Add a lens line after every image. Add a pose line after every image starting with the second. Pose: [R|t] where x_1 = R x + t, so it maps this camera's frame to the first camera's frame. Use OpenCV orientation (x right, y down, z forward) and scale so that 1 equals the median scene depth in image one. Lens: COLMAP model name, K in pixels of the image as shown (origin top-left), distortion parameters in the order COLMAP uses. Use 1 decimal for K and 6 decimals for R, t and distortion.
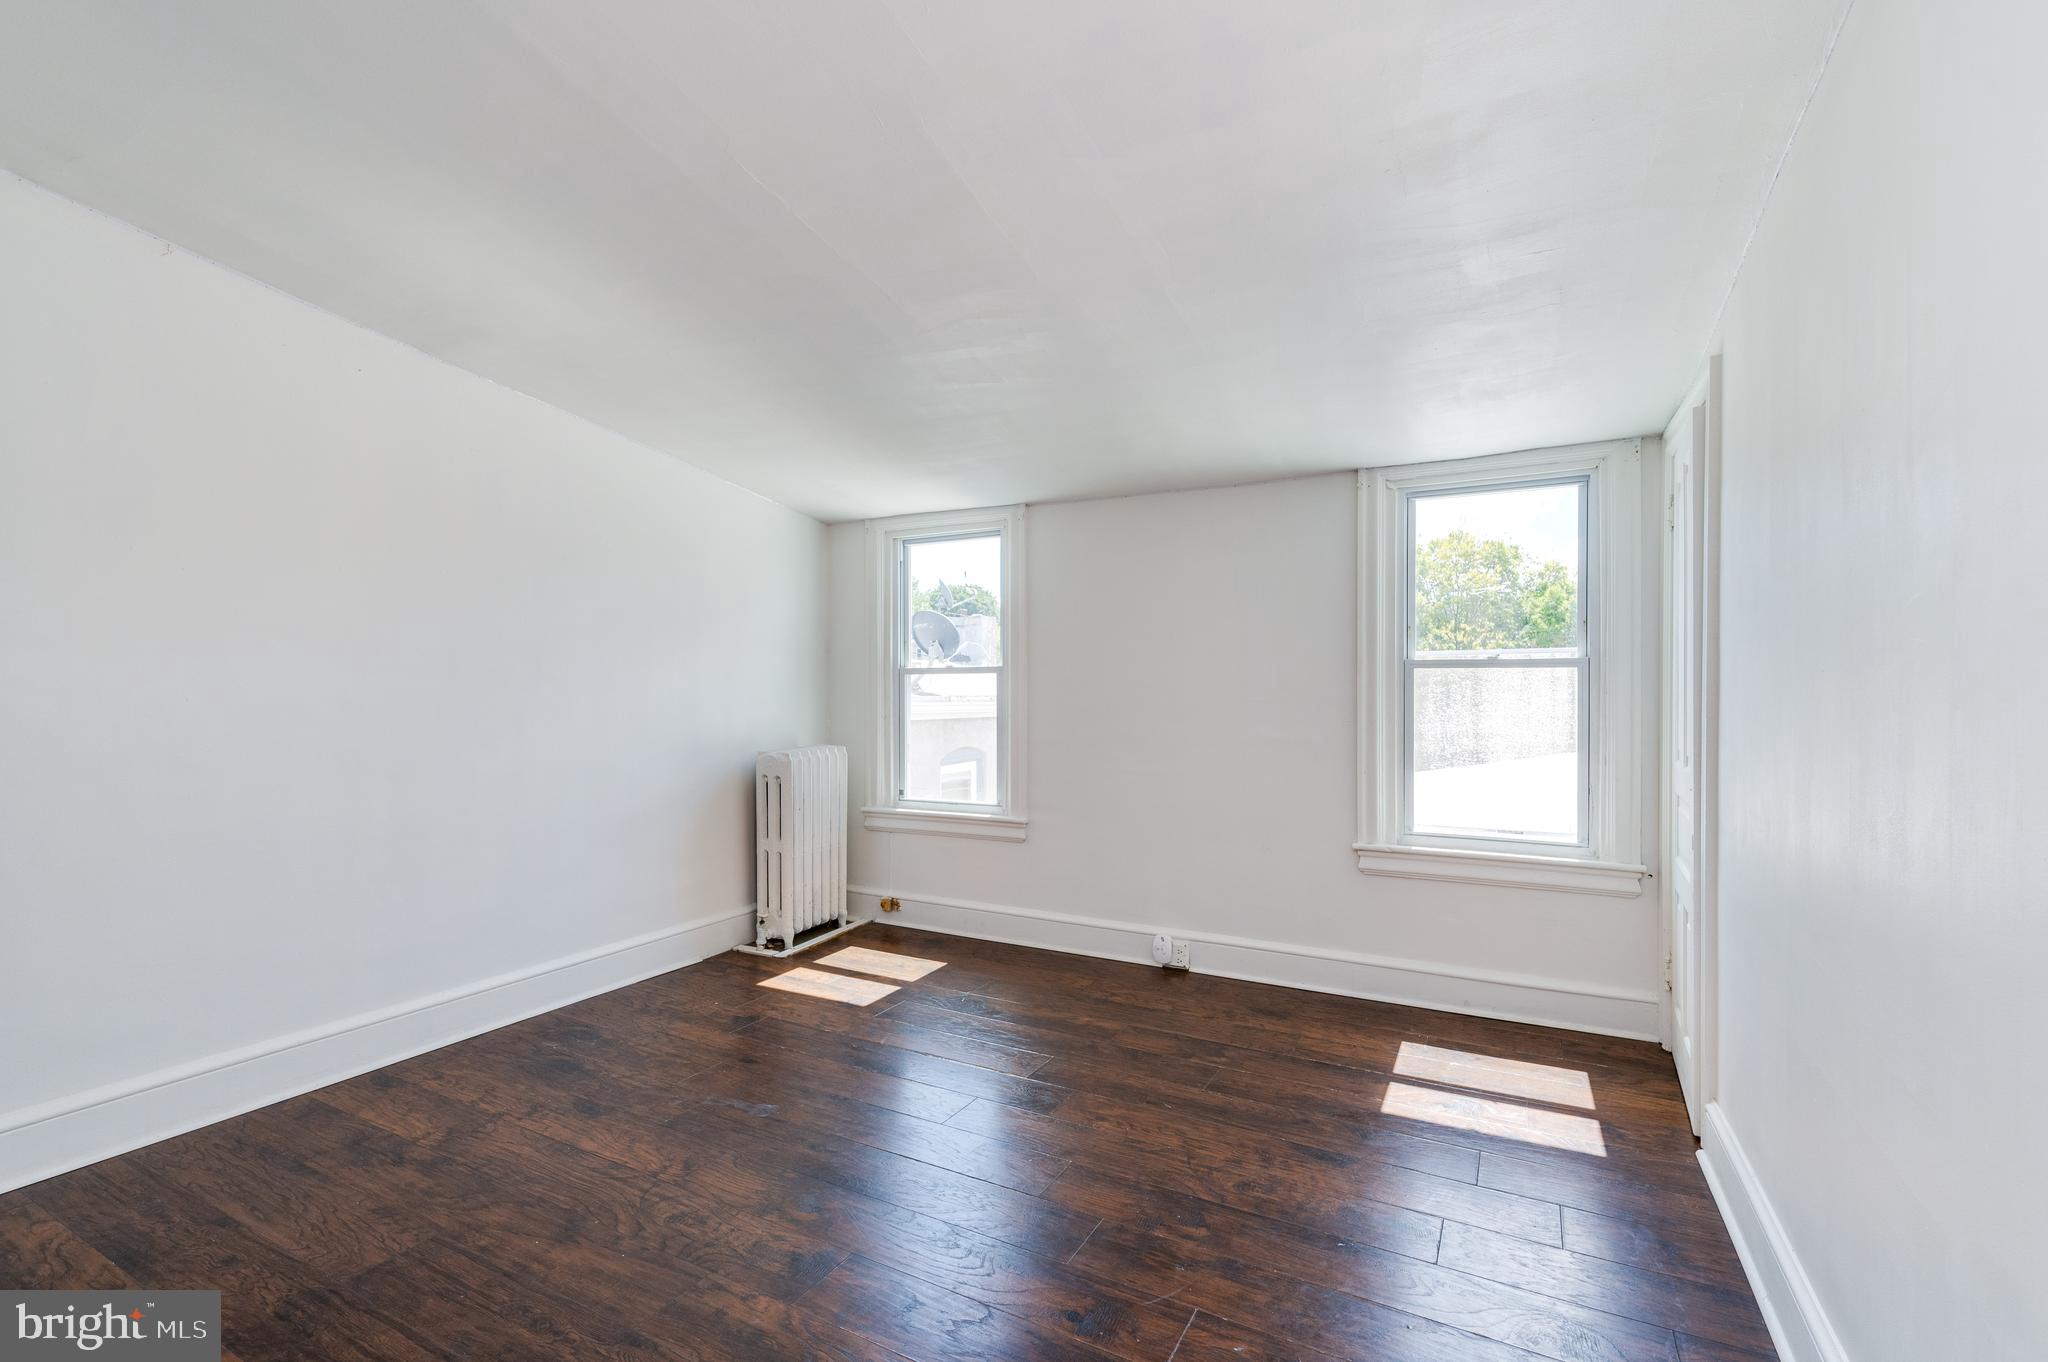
lens RADIAL K [[902.2, 0, 1030.7], [0, 902.2, 685.5], [0, 0, 1]] dist [0.002815, 0.000052]
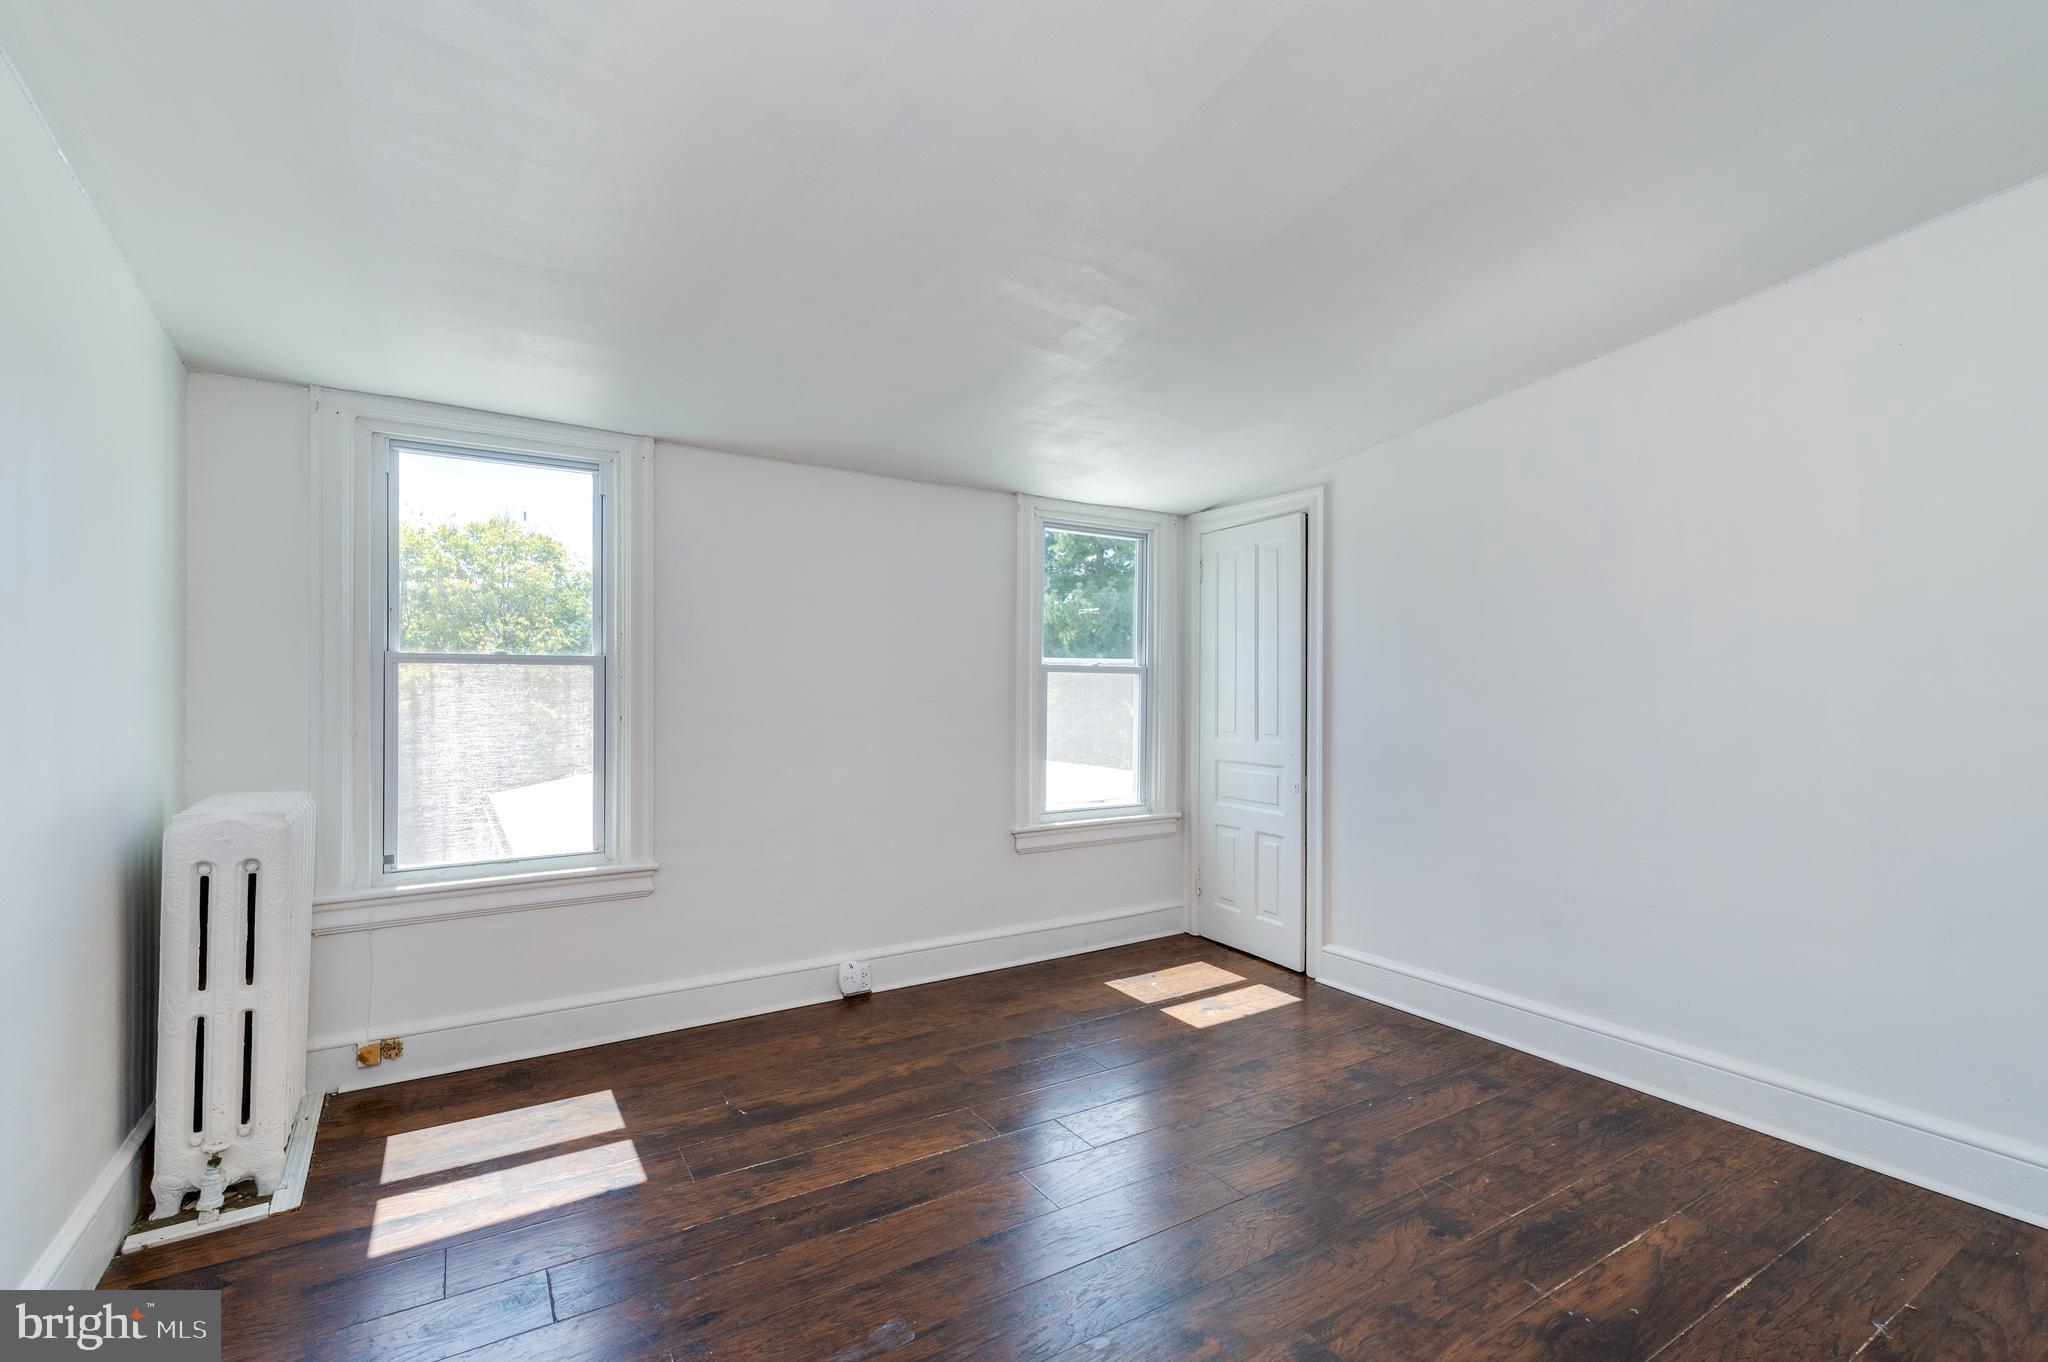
lens RADIAL K [[902.2, 0, 1030.9], [0, 902.2, 684.5], [0, 0, 1]] dist [0.002815, 0.000052]
pose [[0.487791, 0.005684, 0.872942, -0.588471], [-0.007877, 0.999967, -0.002110, 0.000123], [-0.872925, -0.005847, 0.487820, 0.428843]]
